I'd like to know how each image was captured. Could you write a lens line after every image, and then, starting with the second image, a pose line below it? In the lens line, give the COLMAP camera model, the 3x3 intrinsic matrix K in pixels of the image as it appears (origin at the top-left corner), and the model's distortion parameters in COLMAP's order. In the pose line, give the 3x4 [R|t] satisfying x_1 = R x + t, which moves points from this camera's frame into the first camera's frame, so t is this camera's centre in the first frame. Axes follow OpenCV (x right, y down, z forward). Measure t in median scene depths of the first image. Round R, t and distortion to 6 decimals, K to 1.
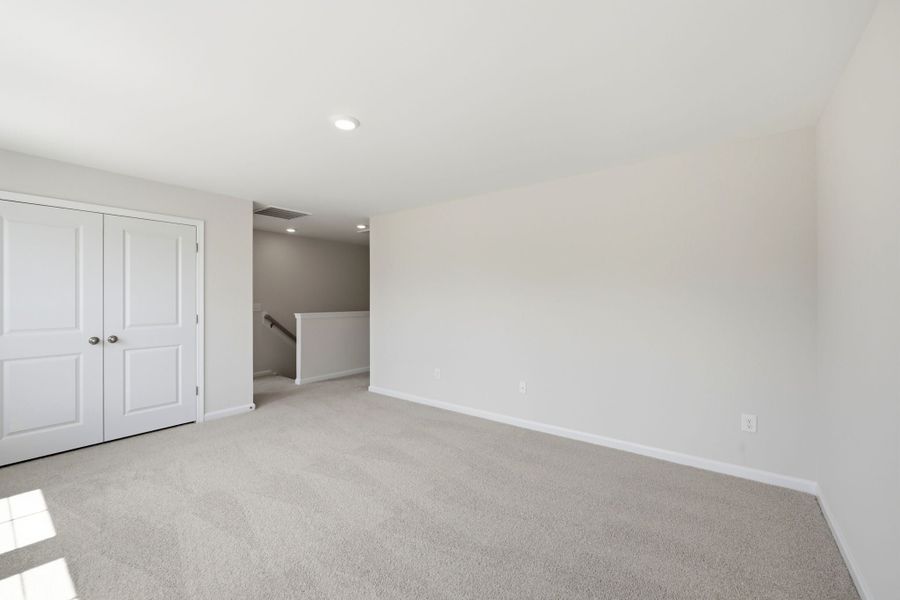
lens RADIAL K [[362.9, 0, 450.3], [0, 362.9, 301.8], [0, 0, 1]] dist [0.000256, 0.000023]
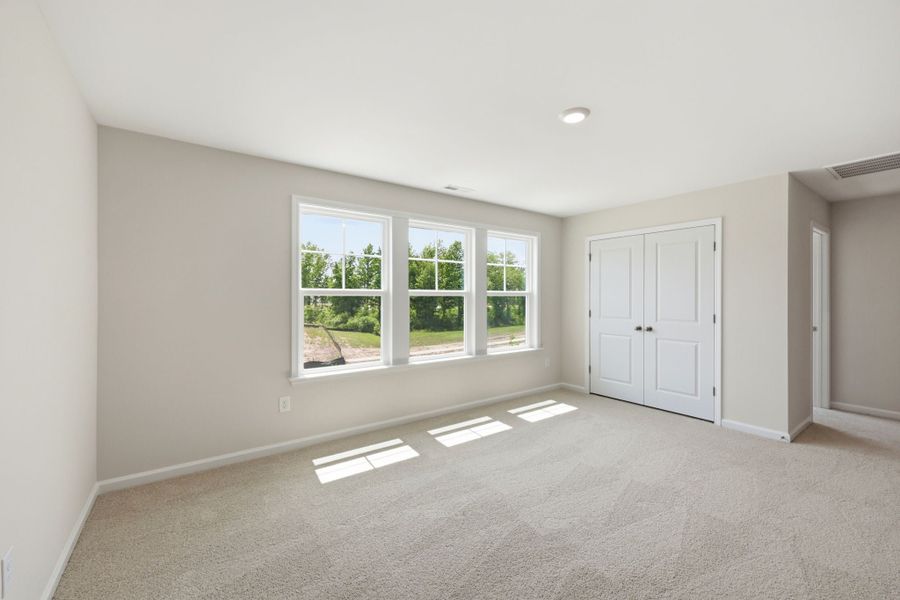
lens RADIAL K [[365.0, 0, 450.8], [0, 365.0, 297.7], [0, 0, 1]] dist [0.000752, 0.000133]
pose [[-0.289288, 0.003194, -0.957237, 0.483089], [-0.008663, 0.999945, 0.005955, -0.009910], [0.957203, 0.010015, -0.289244, 0.632110]]
